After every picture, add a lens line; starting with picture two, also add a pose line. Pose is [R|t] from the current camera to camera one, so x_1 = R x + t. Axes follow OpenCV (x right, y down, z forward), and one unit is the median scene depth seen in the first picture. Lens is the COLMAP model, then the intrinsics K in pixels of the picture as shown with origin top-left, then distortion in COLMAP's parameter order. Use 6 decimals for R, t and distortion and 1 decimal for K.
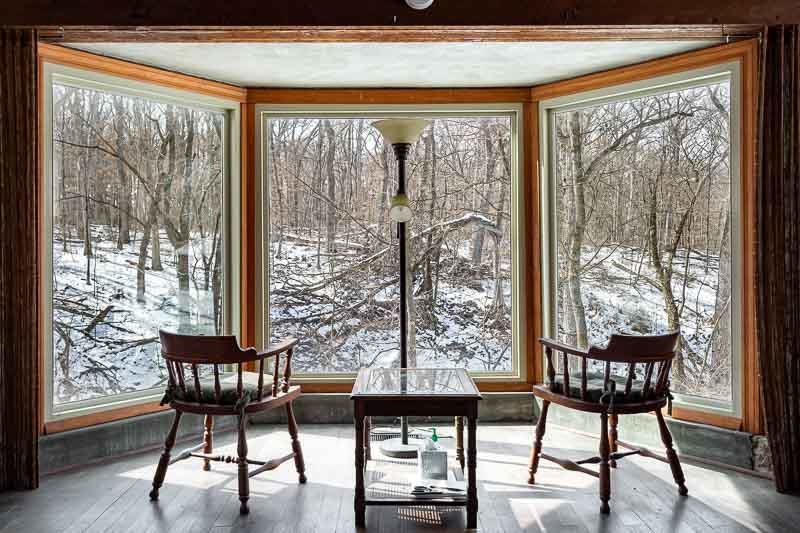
lens RADIAL K [[733.9, 0, 382.3], [0, 733.9, 251.4], [0, 0, 1]] dist [0.002658, 0.000000]
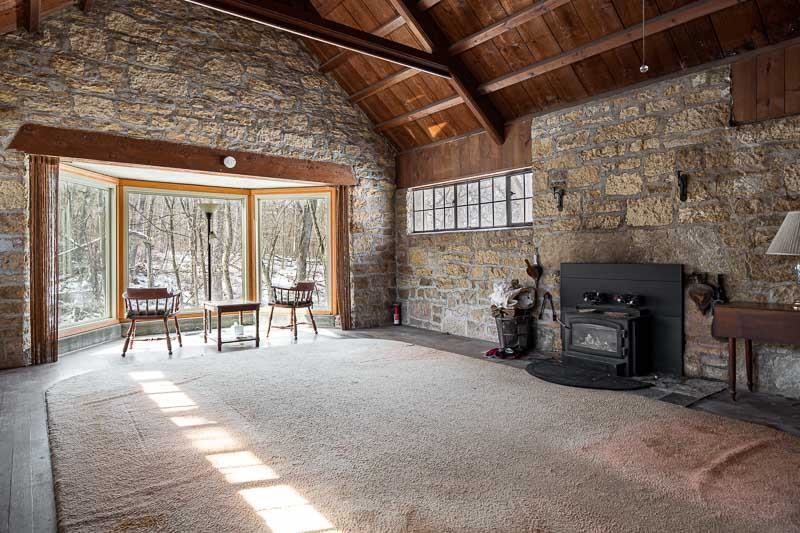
lens RADIAL K [[486.6, 0, 386.9], [0, 486.6, 256.7], [0, 0, 1]] dist [0.004553, -0.000923]
pose [[0.804041, -0.003881, 0.594561, -0.536108], [0.002923, 0.999992, 0.002574, 0.000000], [-0.594567, -0.000332, 0.804046, -0.778040]]
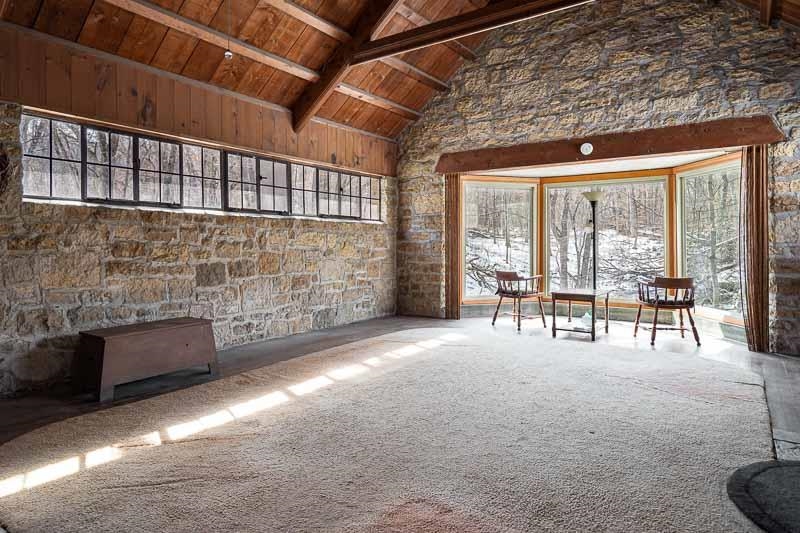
lens RADIAL K [[486.6, 0, 384.2], [0, 486.6, 246.9], [0, 0, 1]] dist [0.004553, -0.000923]
pose [[0.804350, 0.006768, -0.594118, 0.493364], [-0.002803, 0.999967, 0.007597, -0.002552], [0.594150, -0.004445, 0.804342, -0.839958]]
